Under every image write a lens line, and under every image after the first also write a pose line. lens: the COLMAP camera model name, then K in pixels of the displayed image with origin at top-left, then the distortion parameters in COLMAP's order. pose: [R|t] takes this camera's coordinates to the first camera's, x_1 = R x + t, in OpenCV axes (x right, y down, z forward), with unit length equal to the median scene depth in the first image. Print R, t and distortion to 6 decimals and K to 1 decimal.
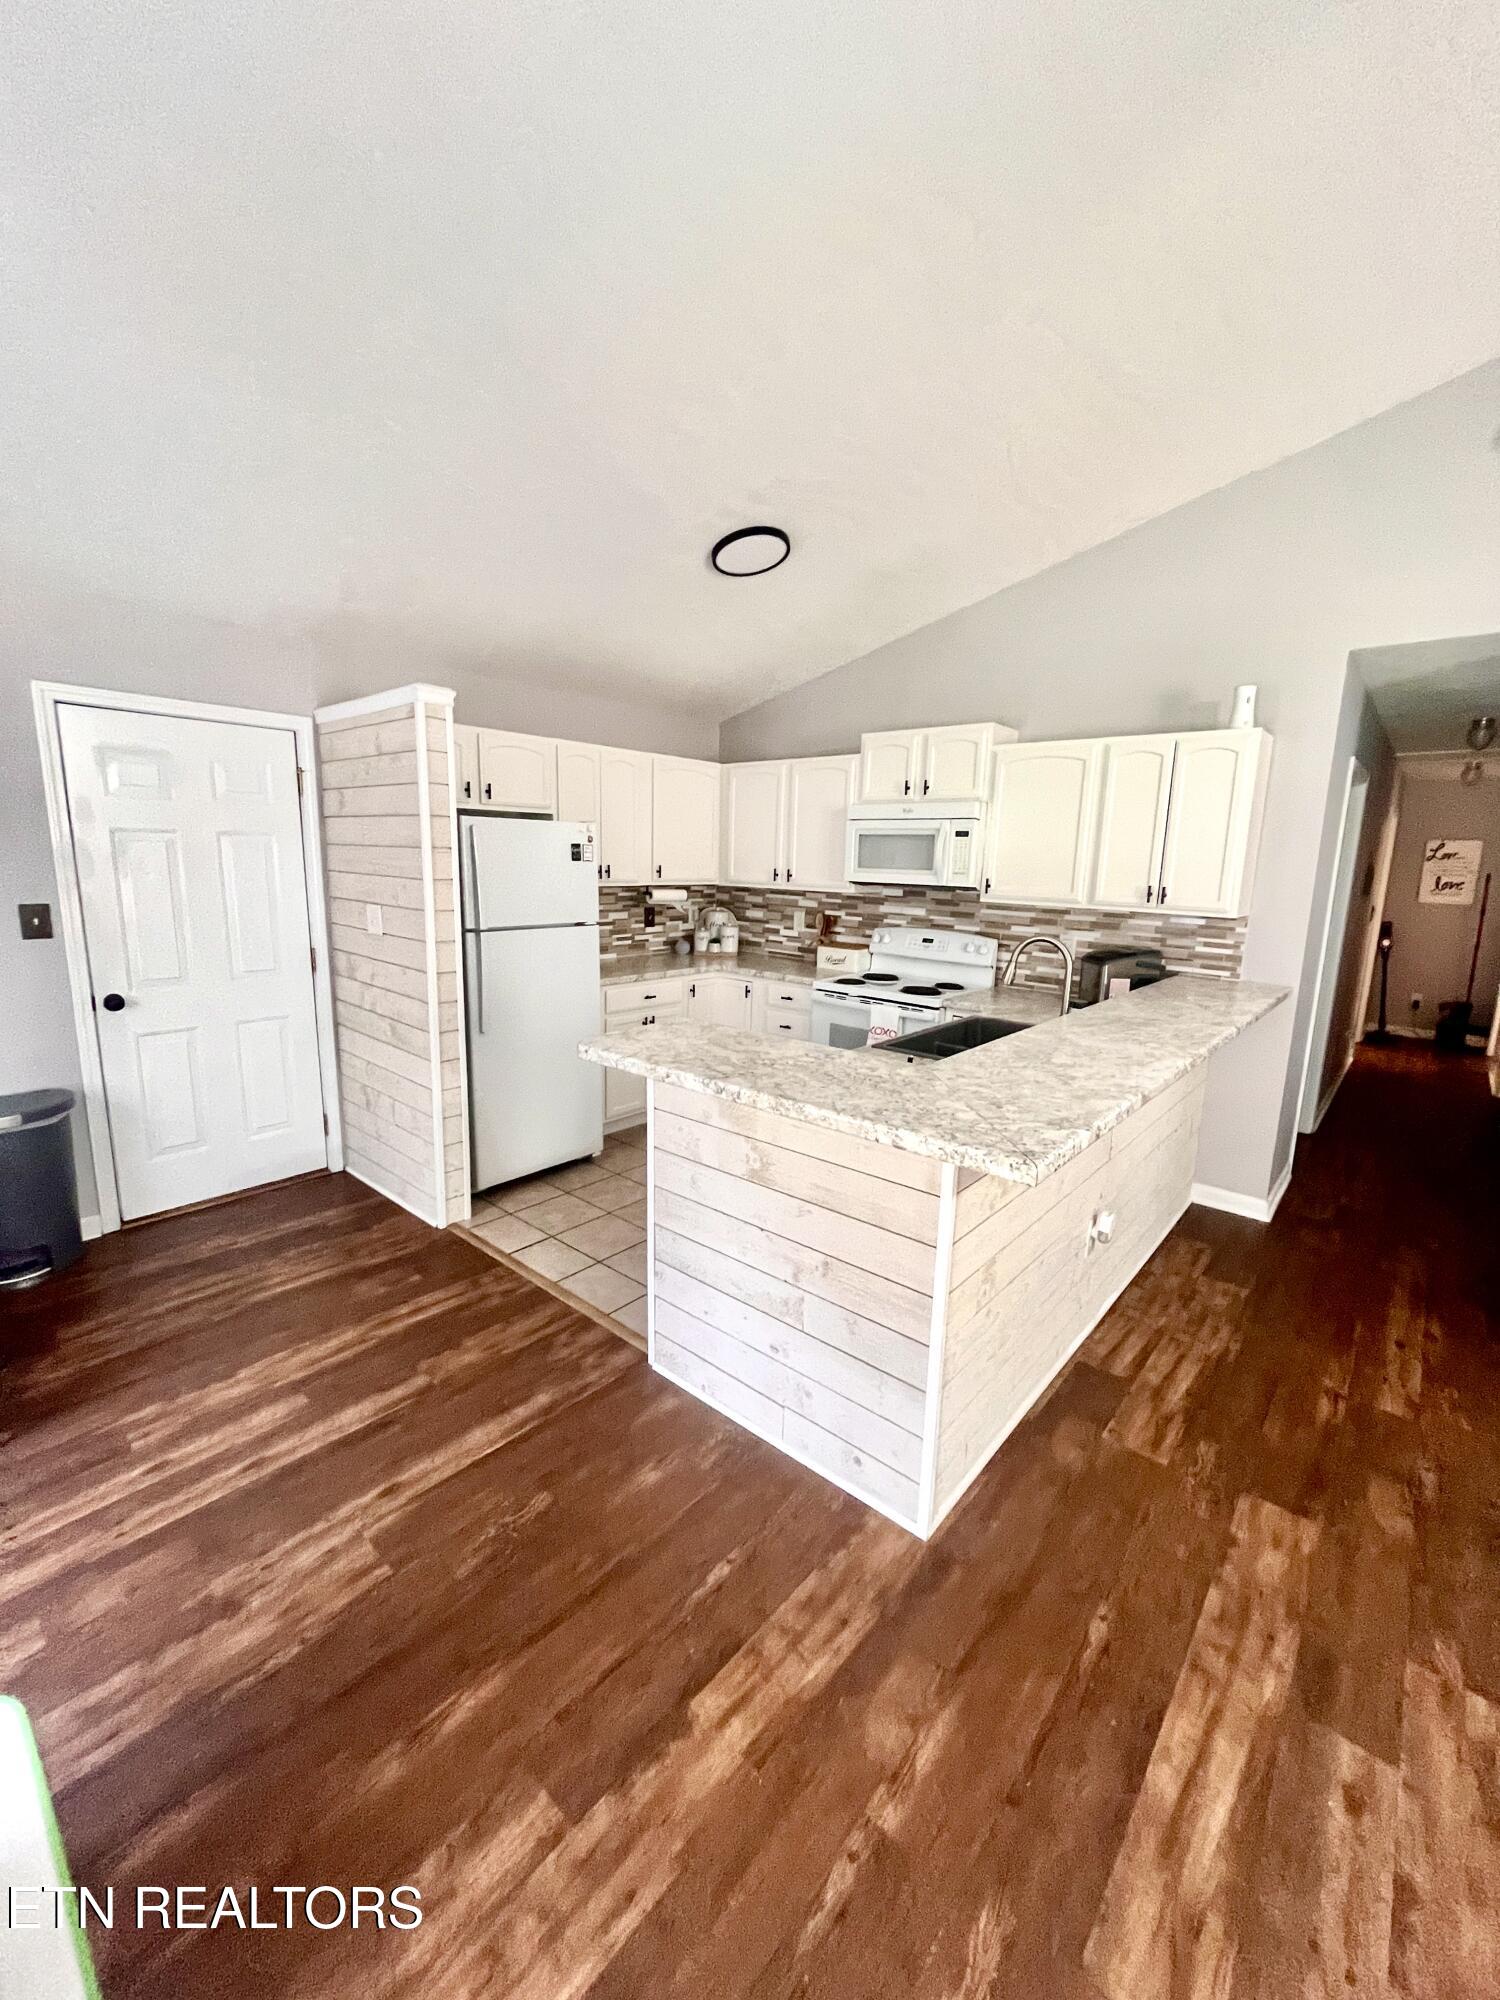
lens RADIAL K [[798.9, 0, 752.6], [0, 798.9, 999.7], [0, 0, 1]] dist [-0.002772, 0.000839]
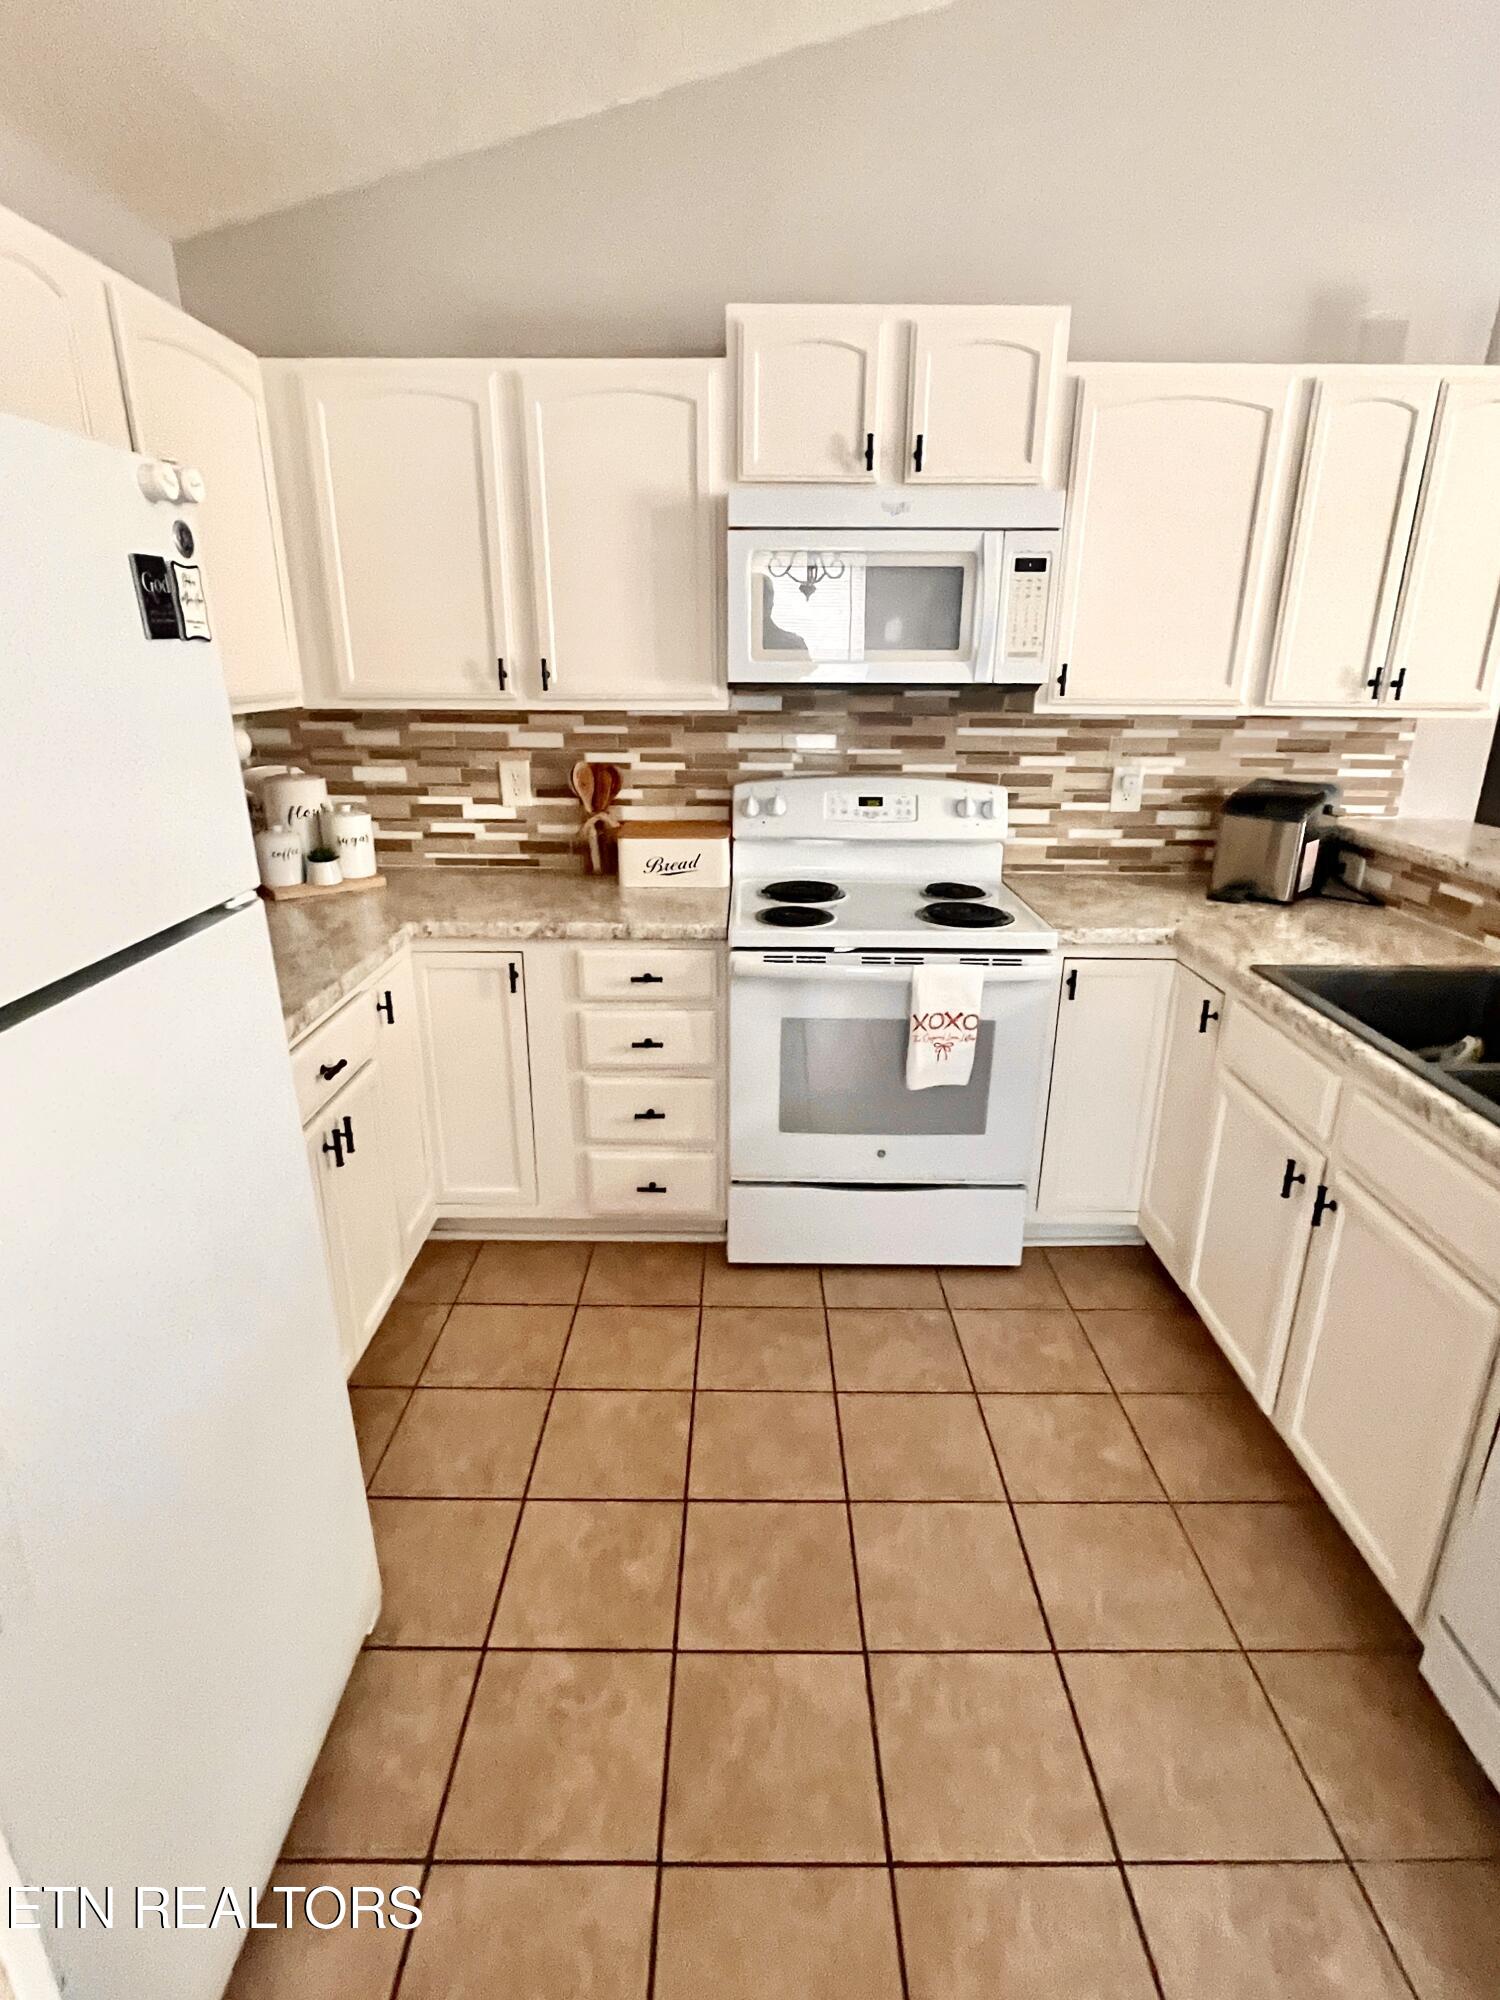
lens RADIAL K [[1017.1, 0, 751.8], [0, 1017.1, 1003.9], [0, 0, 1]] dist [-0.005849, 0.002541]
pose [[0.759604, -0.234667, 0.606575, -0.282060], [0.130307, 0.968640, 0.211558, -0.110221], [-0.637199, -0.081660, 0.766361, 0.648803]]
